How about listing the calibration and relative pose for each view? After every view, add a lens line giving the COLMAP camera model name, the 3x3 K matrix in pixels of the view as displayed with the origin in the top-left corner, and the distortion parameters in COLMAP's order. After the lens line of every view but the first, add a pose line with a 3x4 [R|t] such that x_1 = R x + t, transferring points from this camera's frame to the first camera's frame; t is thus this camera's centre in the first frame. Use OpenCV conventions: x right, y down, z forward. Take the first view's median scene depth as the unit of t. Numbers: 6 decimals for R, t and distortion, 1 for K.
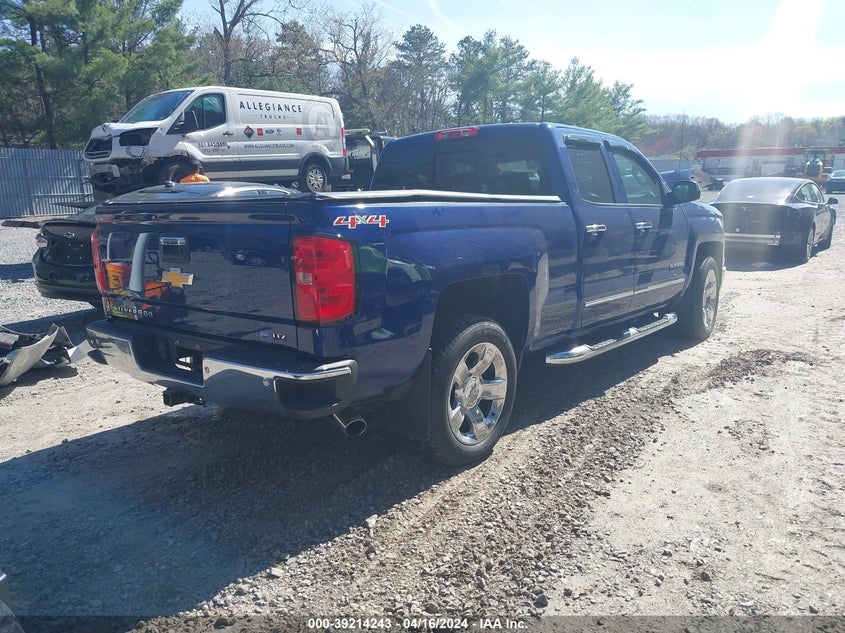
lens RADIAL K [[771.2, 0, 422.1], [0, 771.2, 313.0], [0, 0, 1]] dist [0.026083, 0.000000]
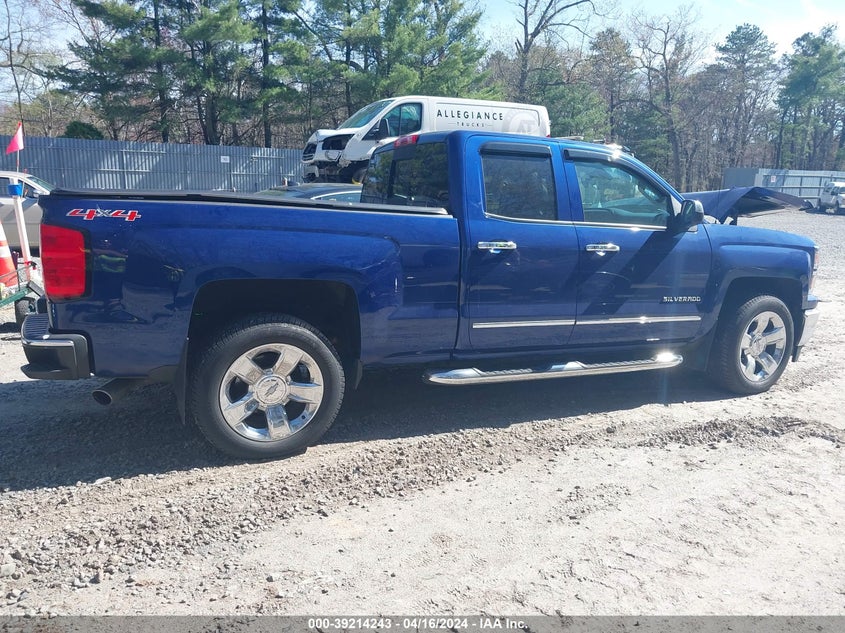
lens RADIAL K [[761.7, 0, 422.2], [0, 761.7, 321.0], [0, 0, 1]] dist [0.022578, -0.015713]
pose [[0.874639, 0.123345, -0.468820, 0.184328], [-0.122222, 0.991955, 0.032962, -0.012430], [0.469114, 0.028470, 0.882679, 0.050921]]
